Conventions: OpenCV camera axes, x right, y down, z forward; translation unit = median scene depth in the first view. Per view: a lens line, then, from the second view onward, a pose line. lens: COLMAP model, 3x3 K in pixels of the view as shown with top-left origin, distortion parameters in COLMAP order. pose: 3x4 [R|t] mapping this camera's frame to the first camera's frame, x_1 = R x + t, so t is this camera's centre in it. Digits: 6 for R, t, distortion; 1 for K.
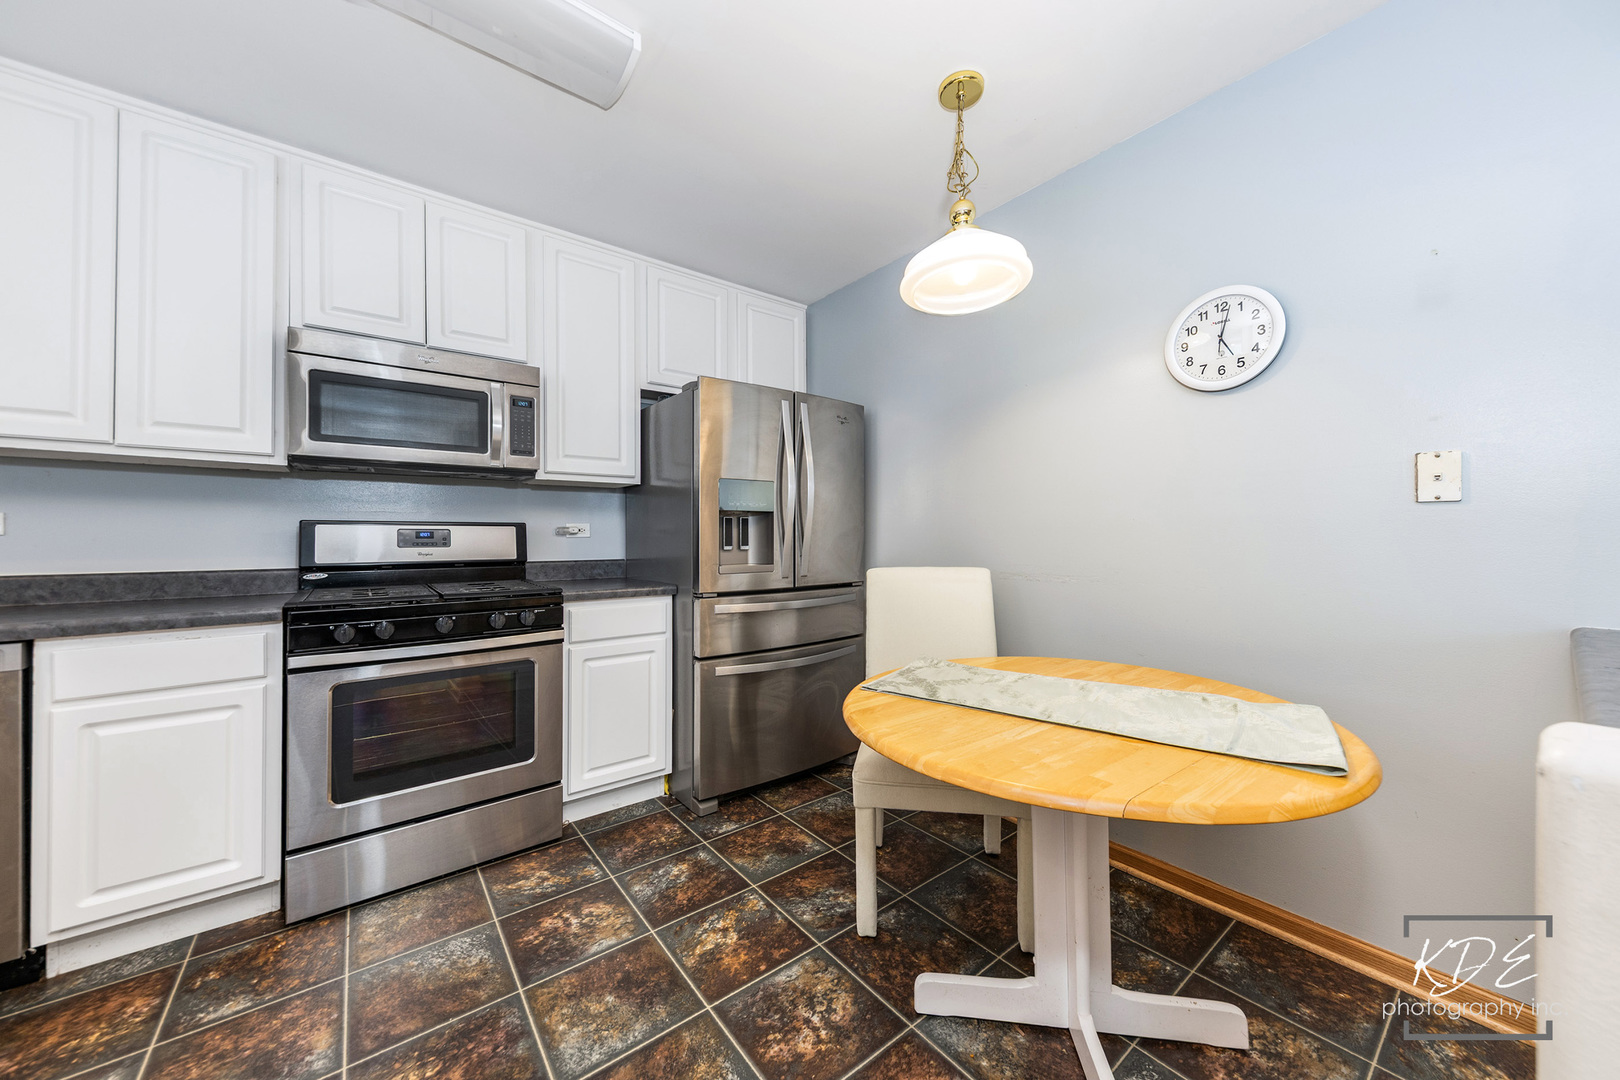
lens RADIAL K [[561.0, 0, 813.8], [0, 561.0, 533.7], [0, 0, 1]] dist [0.000705, -0.000181]
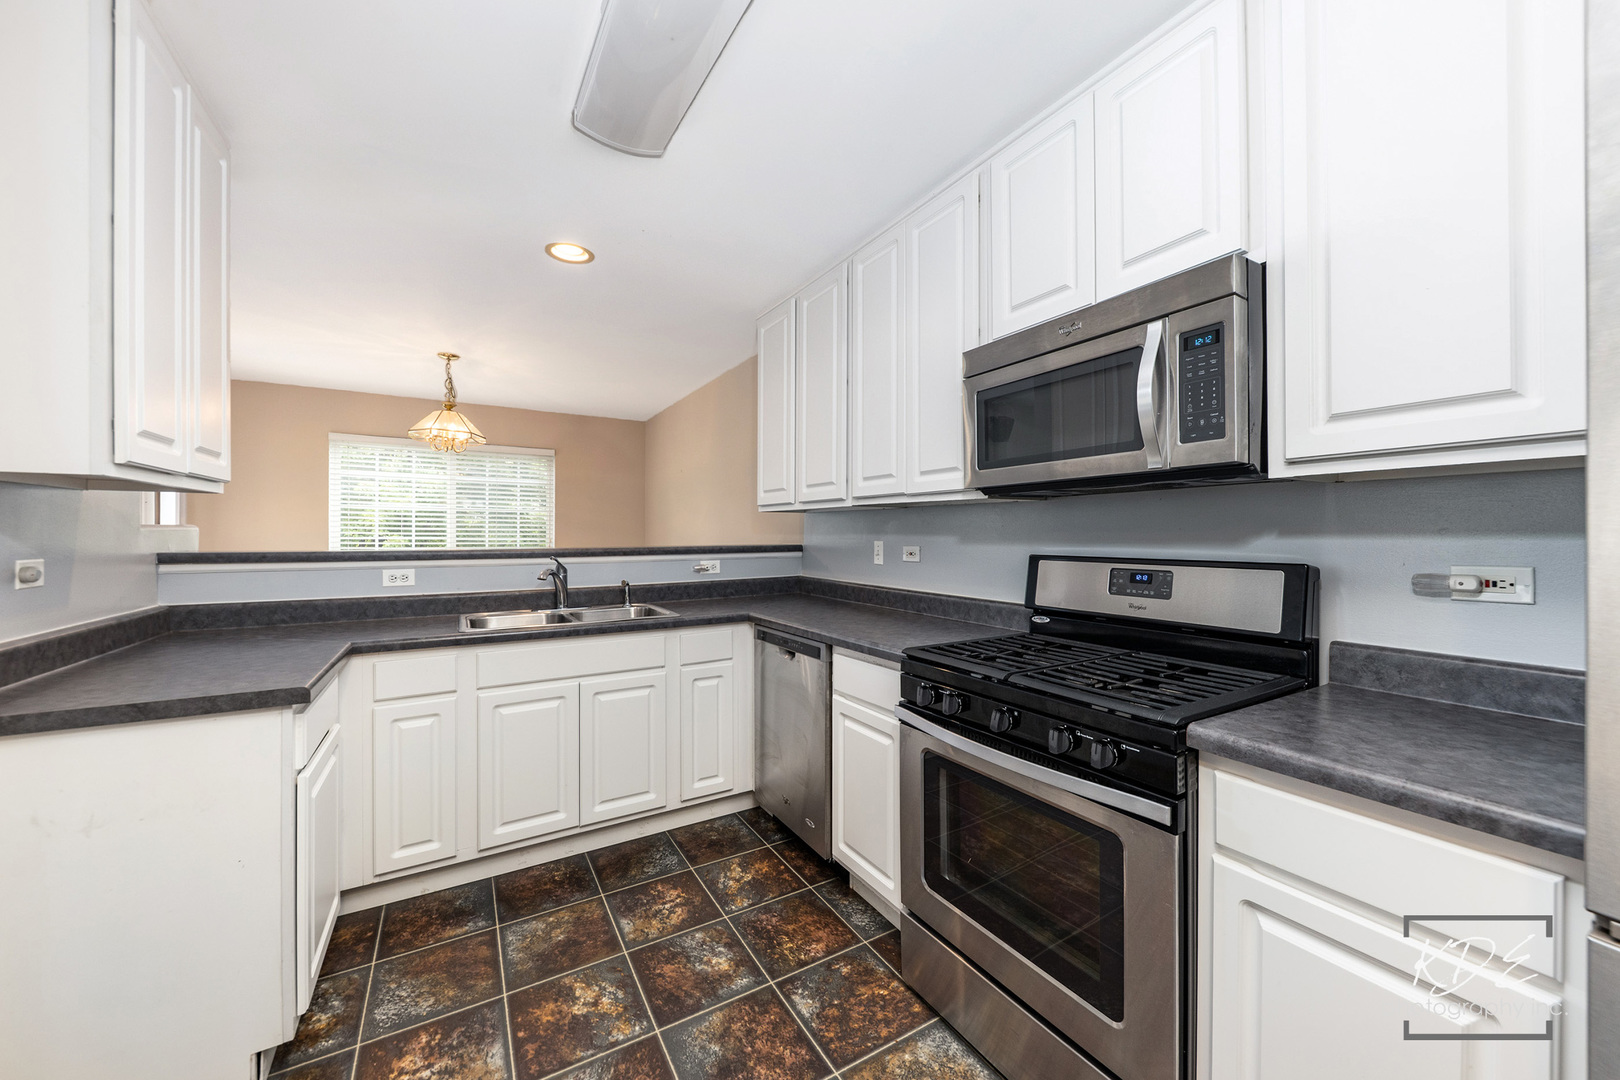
lens RADIAL K [[602.6, 0, 810.0], [0, 602.6, 539.1], [0, 0, 1]] dist [-0.001243, -0.000067]
pose [[-0.126802, 0.008360, -0.991893, 0.088009], [0.006835, 0.999948, 0.007554, -0.058091], [0.991904, -0.005821, -0.126853, 0.759952]]
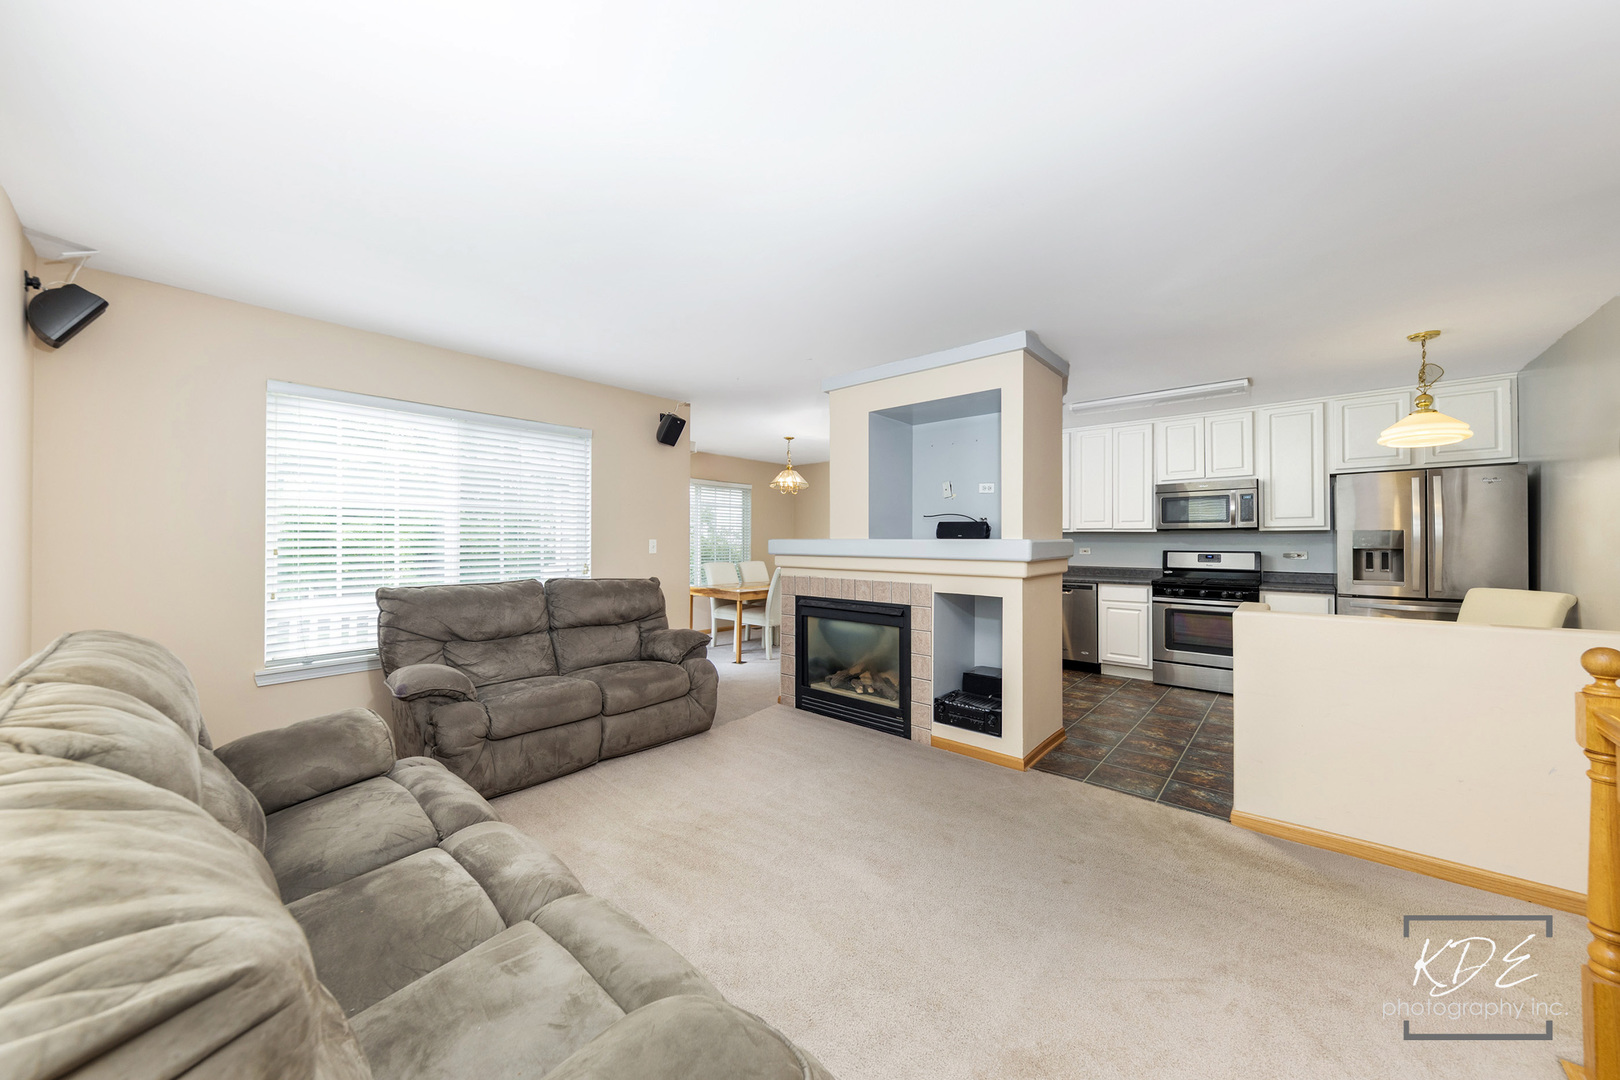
lens RADIAL K [[561.0, 0, 814.2], [0, 561.0, 533.1], [0, 0, 1]] dist [0.000705, -0.000181]
pose [[0.182209, -0.006857, -0.983236, 1.386381], [0.007135, 0.999959, -0.005651, -0.101081], [0.983234, -0.005986, 0.182250, -1.100133]]
